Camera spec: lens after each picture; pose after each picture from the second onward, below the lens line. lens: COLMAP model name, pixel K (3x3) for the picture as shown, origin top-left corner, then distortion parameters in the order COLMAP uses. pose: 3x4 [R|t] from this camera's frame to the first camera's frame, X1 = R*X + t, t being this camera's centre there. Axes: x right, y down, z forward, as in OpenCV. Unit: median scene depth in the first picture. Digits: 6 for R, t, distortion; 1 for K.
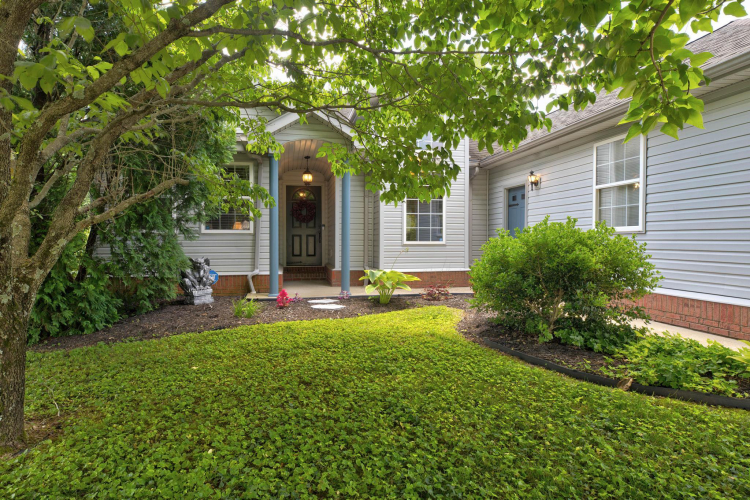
lens RADIAL K [[428.8, 0, 375.4], [0, 428.8, 252.8], [0, 0, 1]] dist [-0.000199, 0.002407]
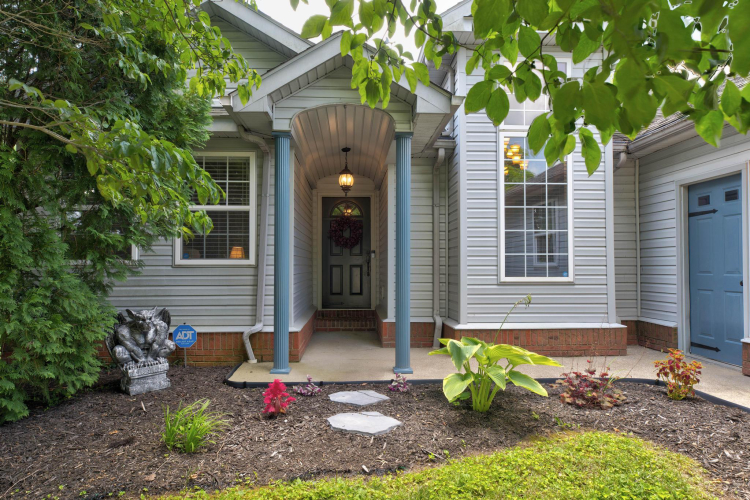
lens RADIAL K [[428.8, 0, 370.3], [0, 428.8, 256.1], [0, 0, 1]] dist [-0.000199, 0.002407]
pose [[0.988110, -0.005052, -0.153667, -0.021566], [-0.003463, 0.998475, -0.055089, -0.022415], [0.153711, 0.054966, 0.986586, 0.381814]]
